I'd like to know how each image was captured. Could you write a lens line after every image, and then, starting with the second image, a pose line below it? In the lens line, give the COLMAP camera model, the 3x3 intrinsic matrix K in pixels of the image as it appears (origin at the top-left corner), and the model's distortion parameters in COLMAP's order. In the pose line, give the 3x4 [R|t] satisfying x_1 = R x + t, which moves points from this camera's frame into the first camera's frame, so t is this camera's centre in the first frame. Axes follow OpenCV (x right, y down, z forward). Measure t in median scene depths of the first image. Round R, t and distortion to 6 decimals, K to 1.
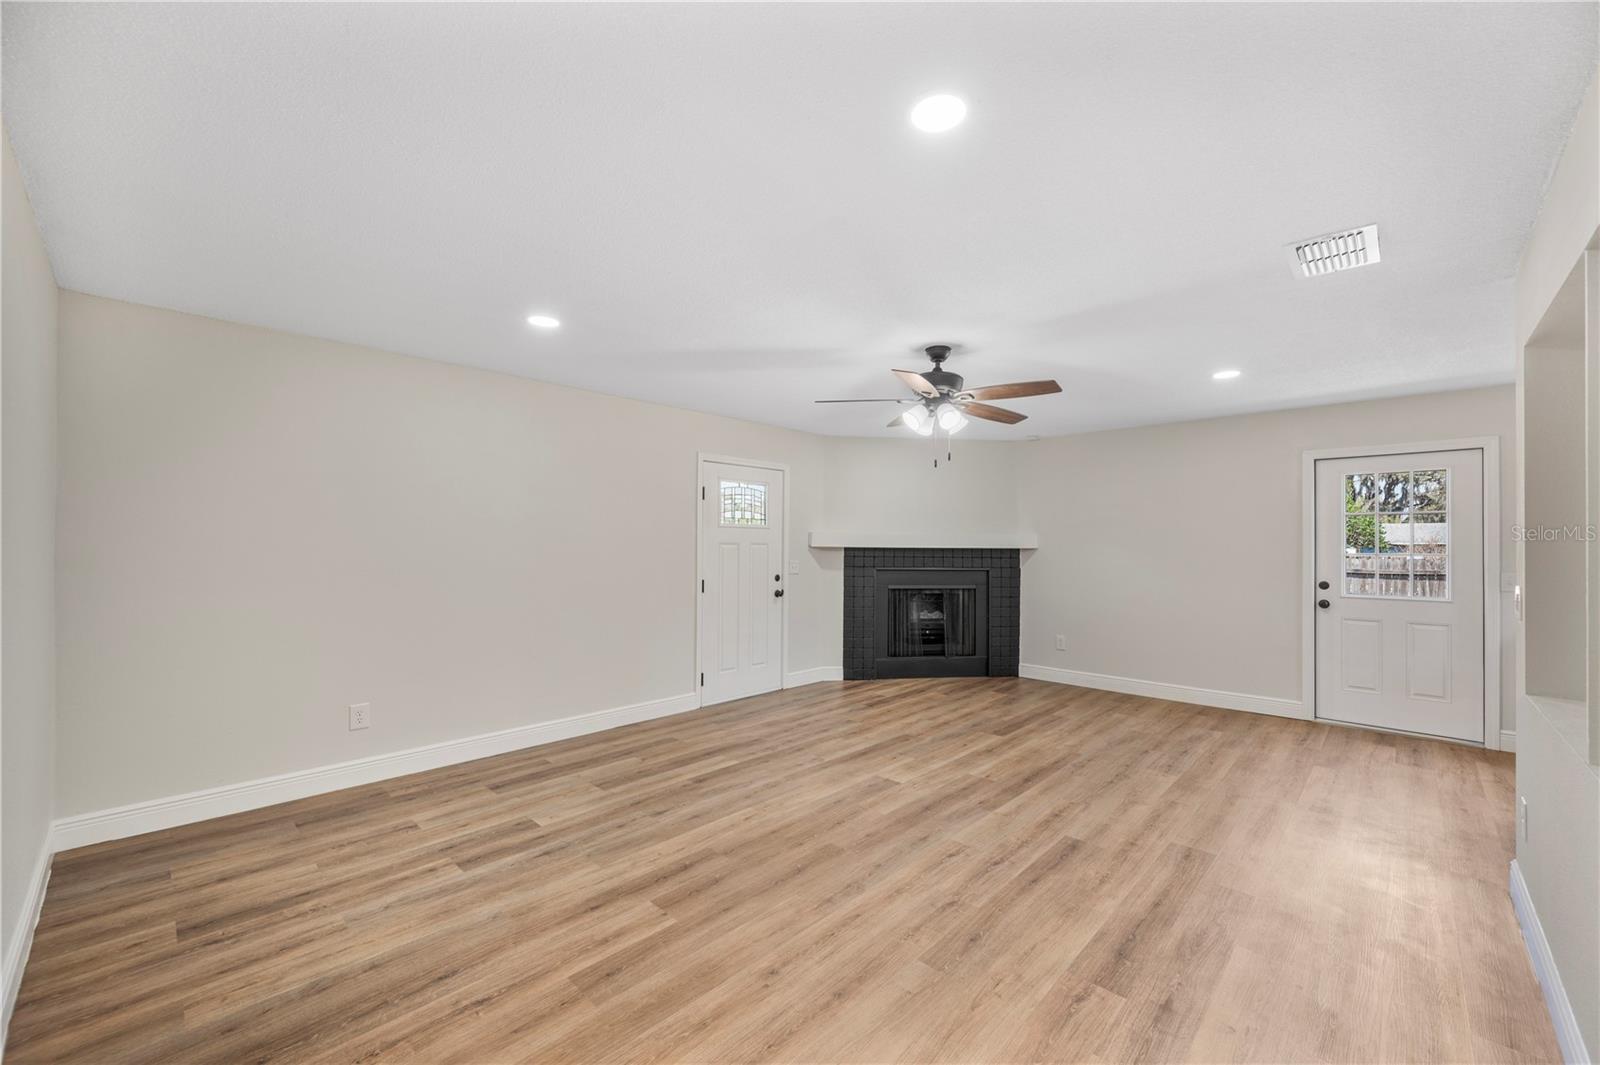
lens RADIAL K [[632.6, 0, 804.9], [0, 632.6, 537.2], [0, 0, 1]] dist [-0.001654, -0.000155]
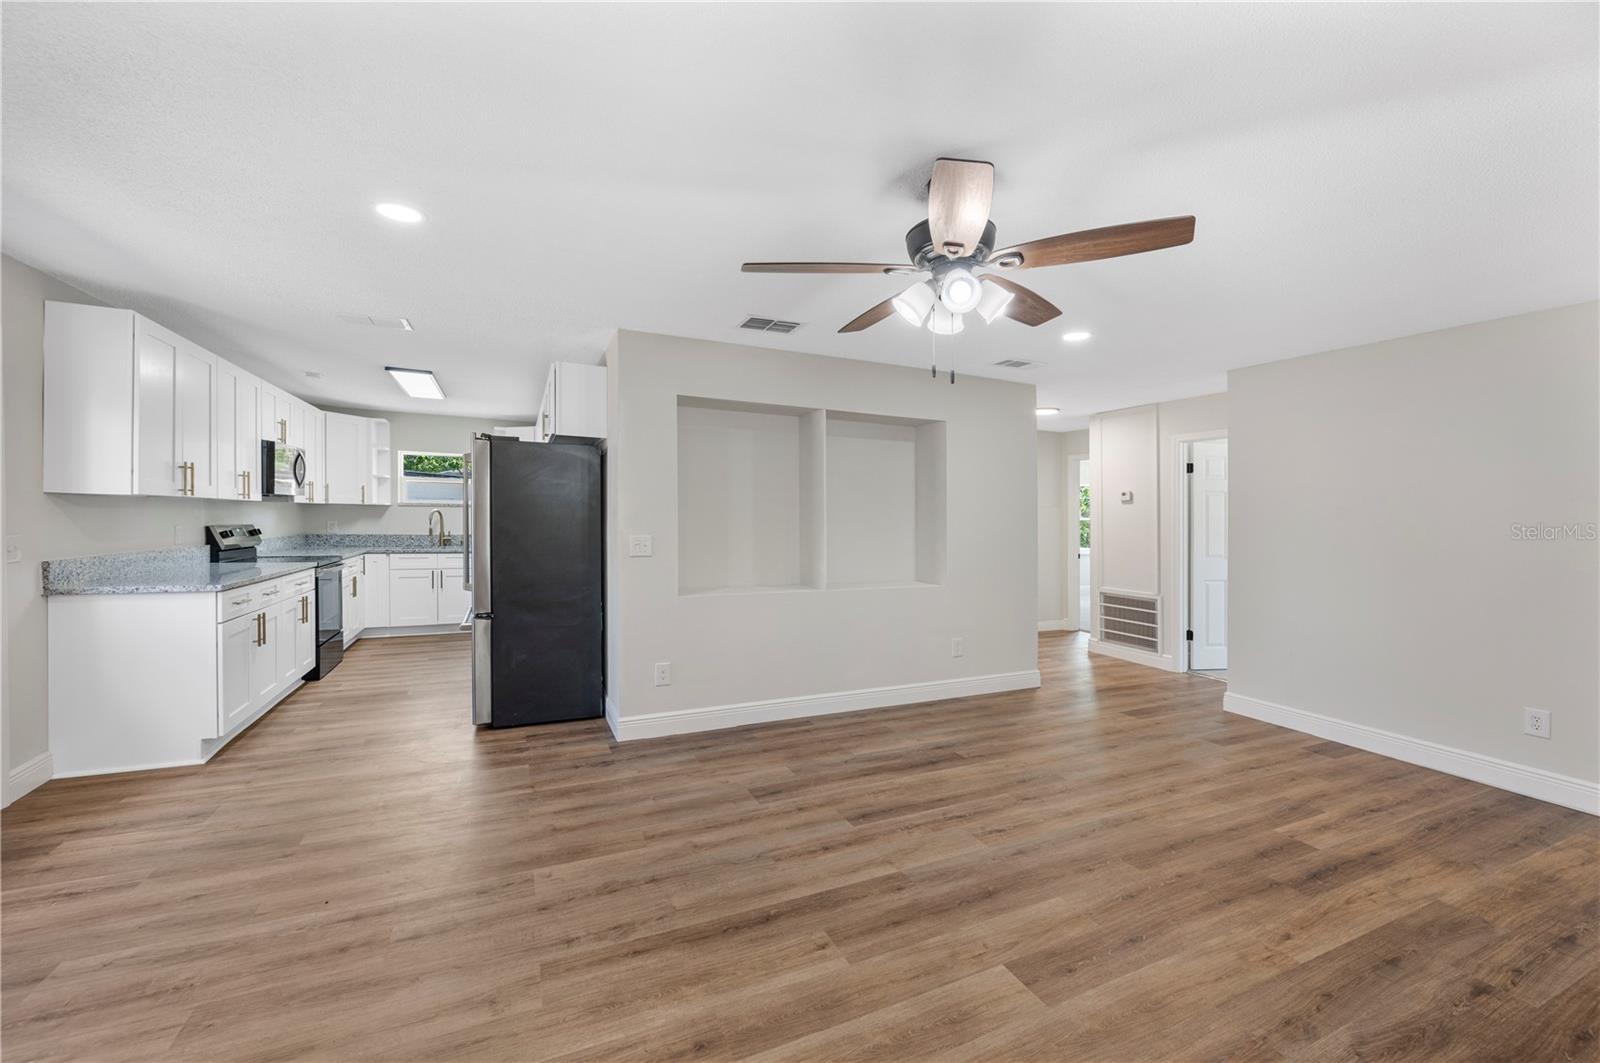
lens RADIAL K [[640.9, 0, 808.8], [0, 640.9, 534.6], [0, 0, 1]] dist [-0.000535, 0.000114]
pose [[-0.927733, -0.033323, 0.371754, 0.098873], [-0.027902, 0.999411, 0.019955, 0.022212], [-0.372201, 0.008141, -0.928117, 1.311440]]
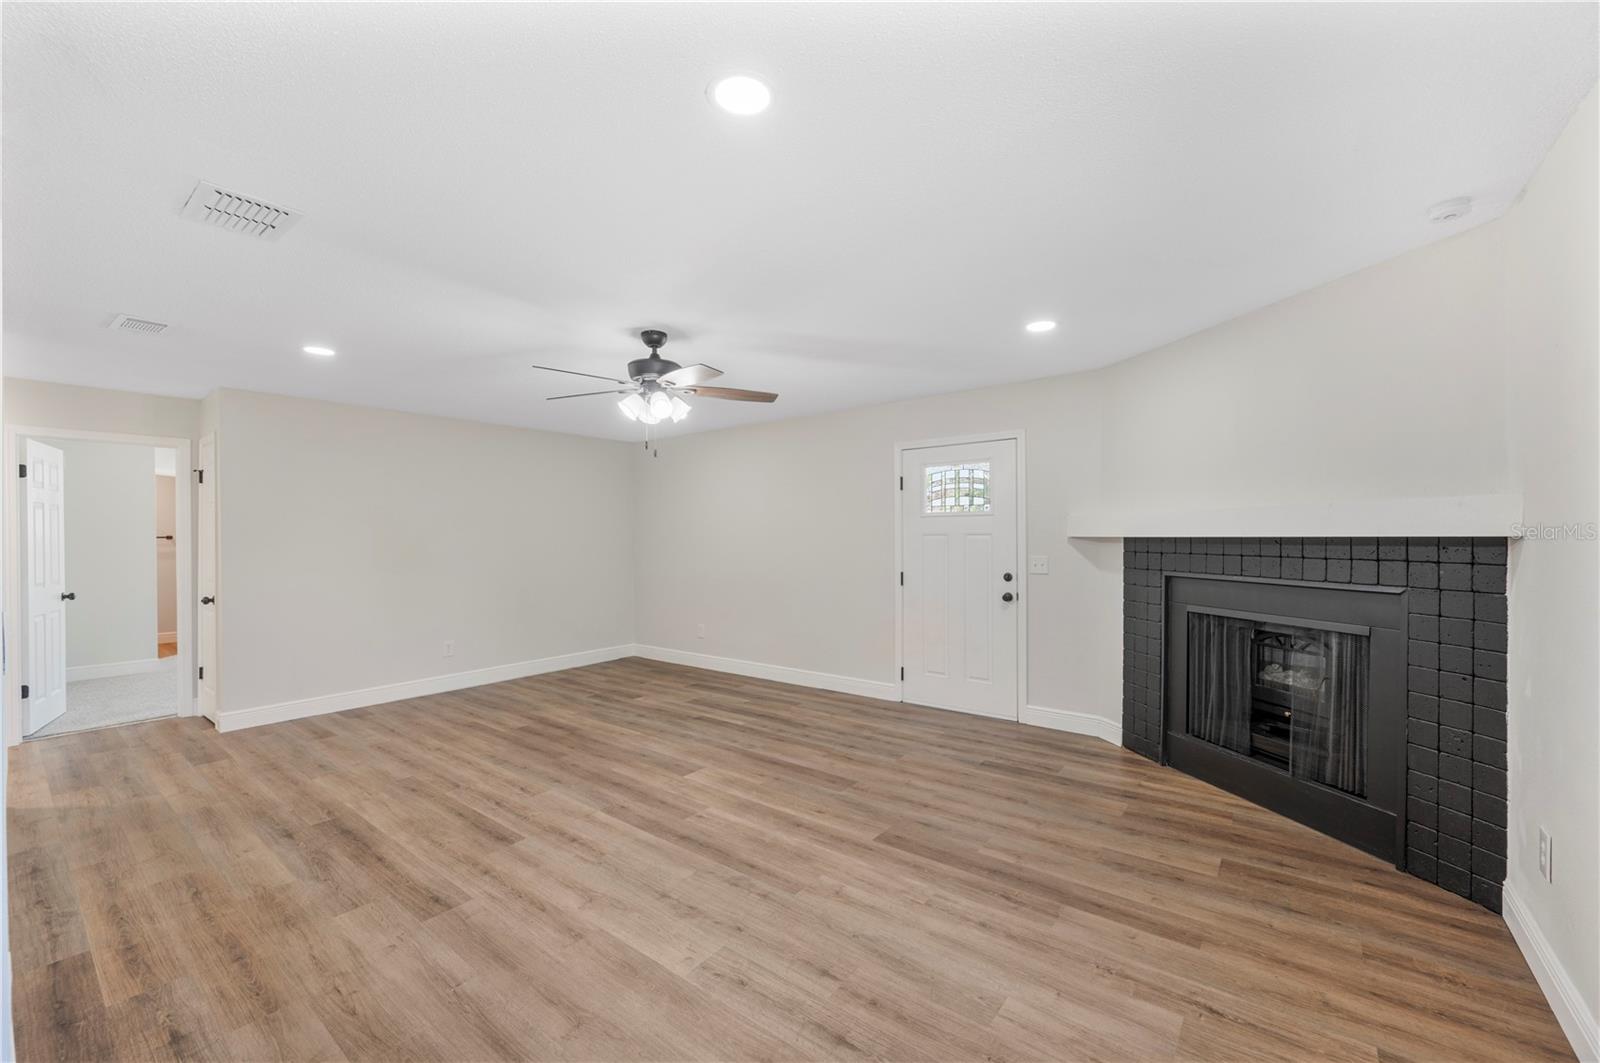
lens RADIAL K [[640.9, 0, 808.8], [0, 640.9, 534.6], [0, 0, 1]] dist [-0.000535, 0.000114]
pose [[0.101275, -0.010039, -0.994808, 0.999313], [0.021454, 0.999739, -0.007904, 0.017152], [0.994627, -0.020542, 0.101464, 0.932905]]
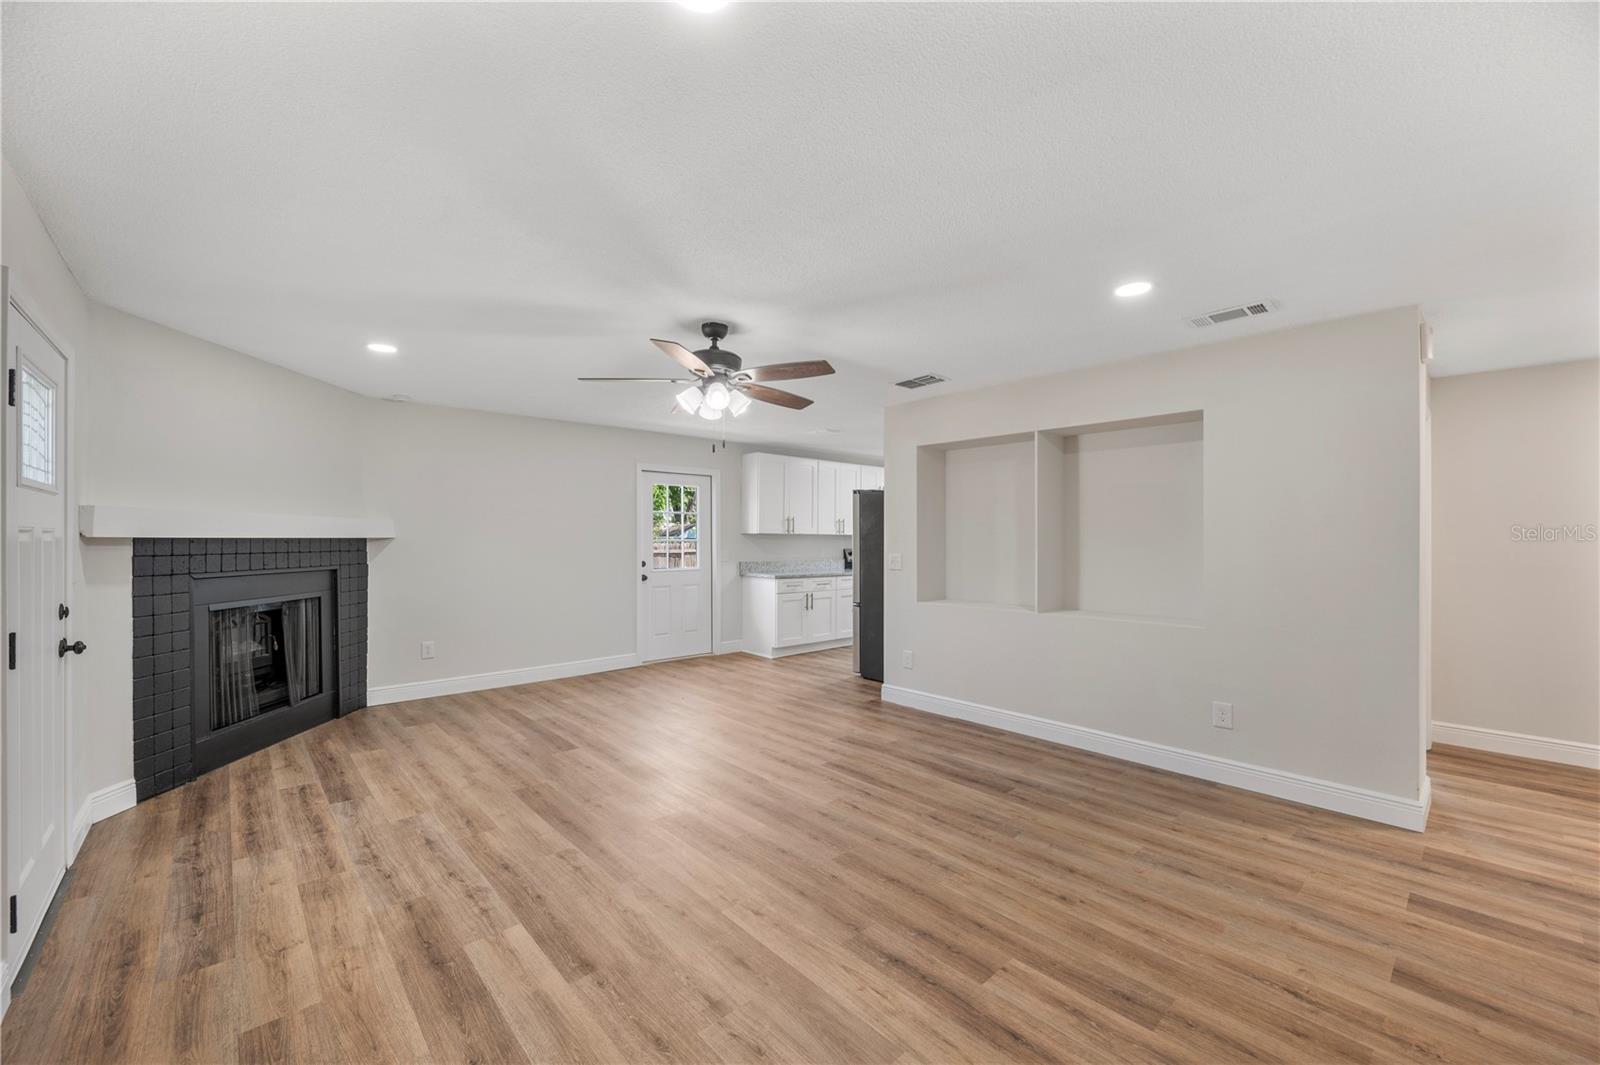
lens RADIAL K [[632.6, 0, 804.9], [0, 632.6, 537.2], [0, 0, 1]] dist [-0.001654, -0.000155]
pose [[0.072365, -0.005561, 0.997363, -0.590096], [-0.015192, 0.999862, 0.006677, 0.005955], [-0.997262, -0.015635, 0.072271, 0.658351]]
